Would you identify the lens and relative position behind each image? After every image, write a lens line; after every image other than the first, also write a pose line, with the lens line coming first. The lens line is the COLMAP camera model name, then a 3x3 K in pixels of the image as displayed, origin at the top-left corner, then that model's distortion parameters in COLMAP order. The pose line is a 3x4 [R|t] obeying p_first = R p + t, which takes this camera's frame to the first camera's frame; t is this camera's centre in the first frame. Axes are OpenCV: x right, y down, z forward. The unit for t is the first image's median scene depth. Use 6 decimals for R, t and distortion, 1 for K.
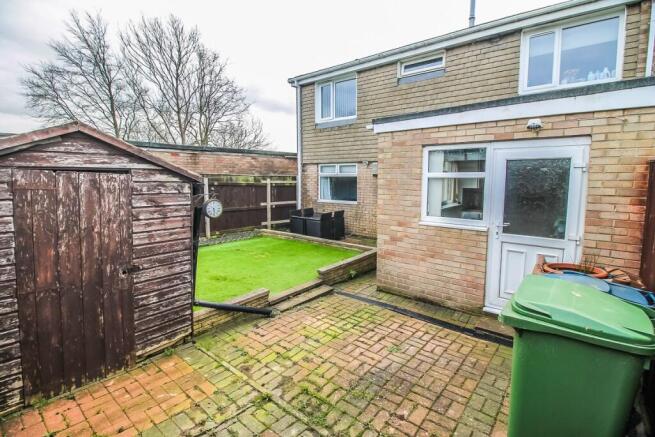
lens RADIAL K [[311.3, 0, 328.0], [0, 311.3, 219.1], [0, 0, 1]] dist [-0.021504, -0.001318]
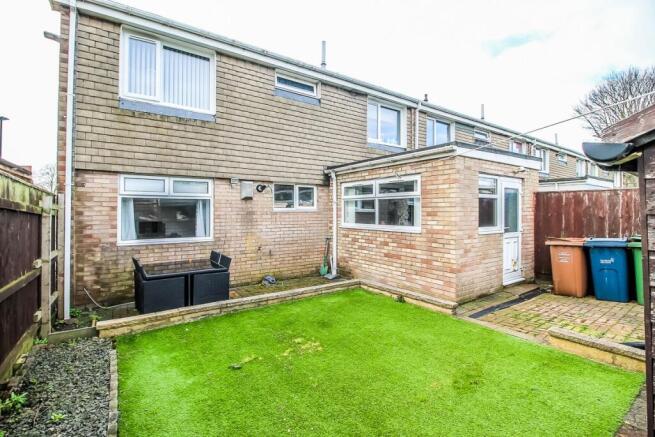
lens RADIAL K [[311.3, 0, 328.7], [0, 311.3, 215.2], [0, 0, 1]] dist [-0.021504, -0.001318]
pose [[0.247713, -0.005932, 0.968815, -0.565010], [0.133934, 0.990590, -0.028180, -0.056785], [-0.959531, 0.136738, 0.246177, 0.681029]]
